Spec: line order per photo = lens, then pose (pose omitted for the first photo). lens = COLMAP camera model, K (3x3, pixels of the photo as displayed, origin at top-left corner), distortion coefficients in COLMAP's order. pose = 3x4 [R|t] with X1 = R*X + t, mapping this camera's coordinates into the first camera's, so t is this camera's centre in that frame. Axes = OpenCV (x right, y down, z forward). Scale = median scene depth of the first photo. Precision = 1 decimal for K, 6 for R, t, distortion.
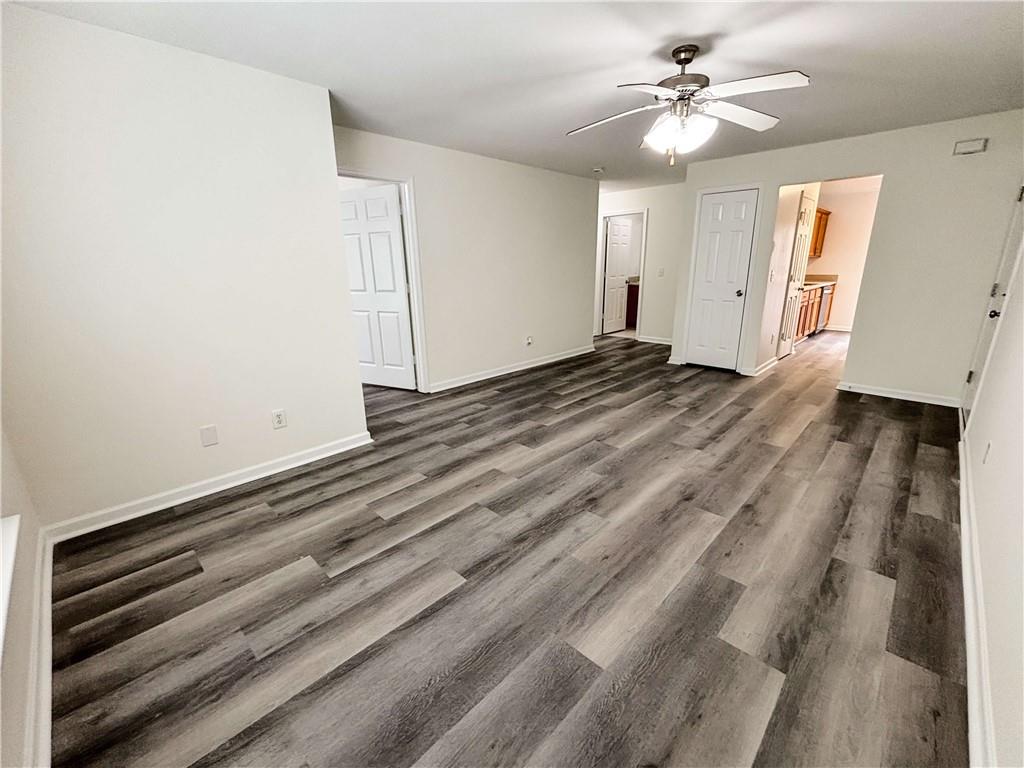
lens RADIAL K [[428.9, 0, 512.0], [0, 428.9, 384.0], [0, 0, 1]] dist [-0.001628, -0.000236]
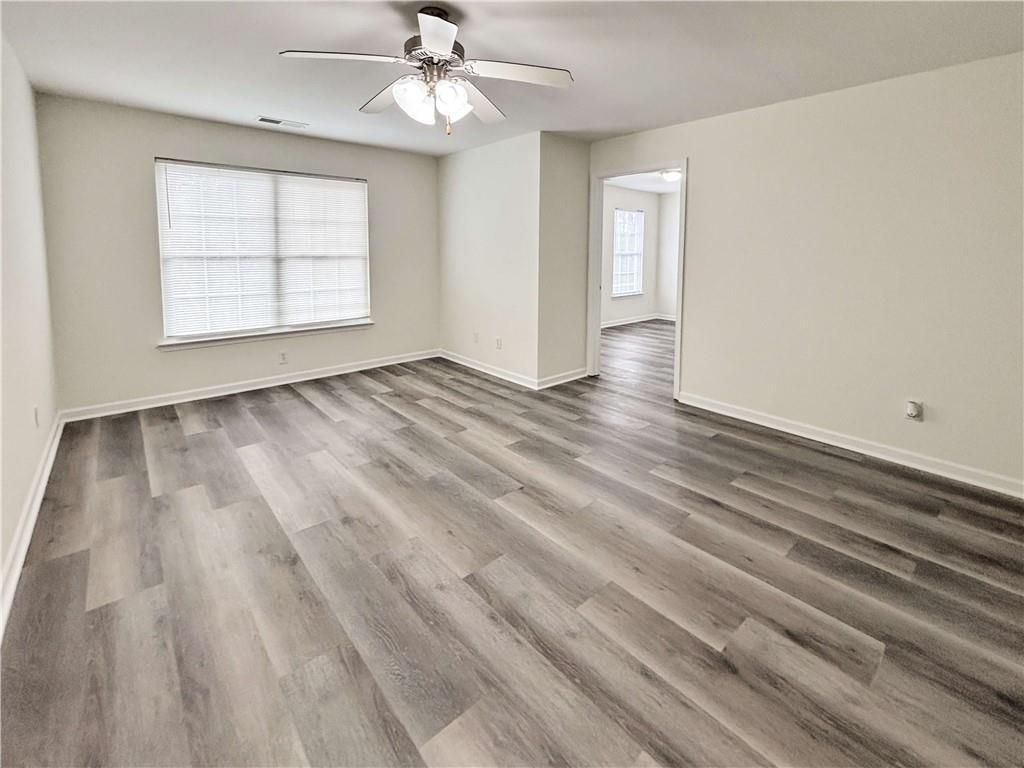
lens RADIAL K [[428.9, 0, 512.0], [0, 428.9, 384.0], [0, 0, 1]] dist [-0.001628, -0.000236]
pose [[-0.070279, 0.311581, -0.947617, 0.831967], [-0.283537, 0.904544, 0.318446, -0.250718], [0.956383, 0.291064, 0.024774, 0.918313]]
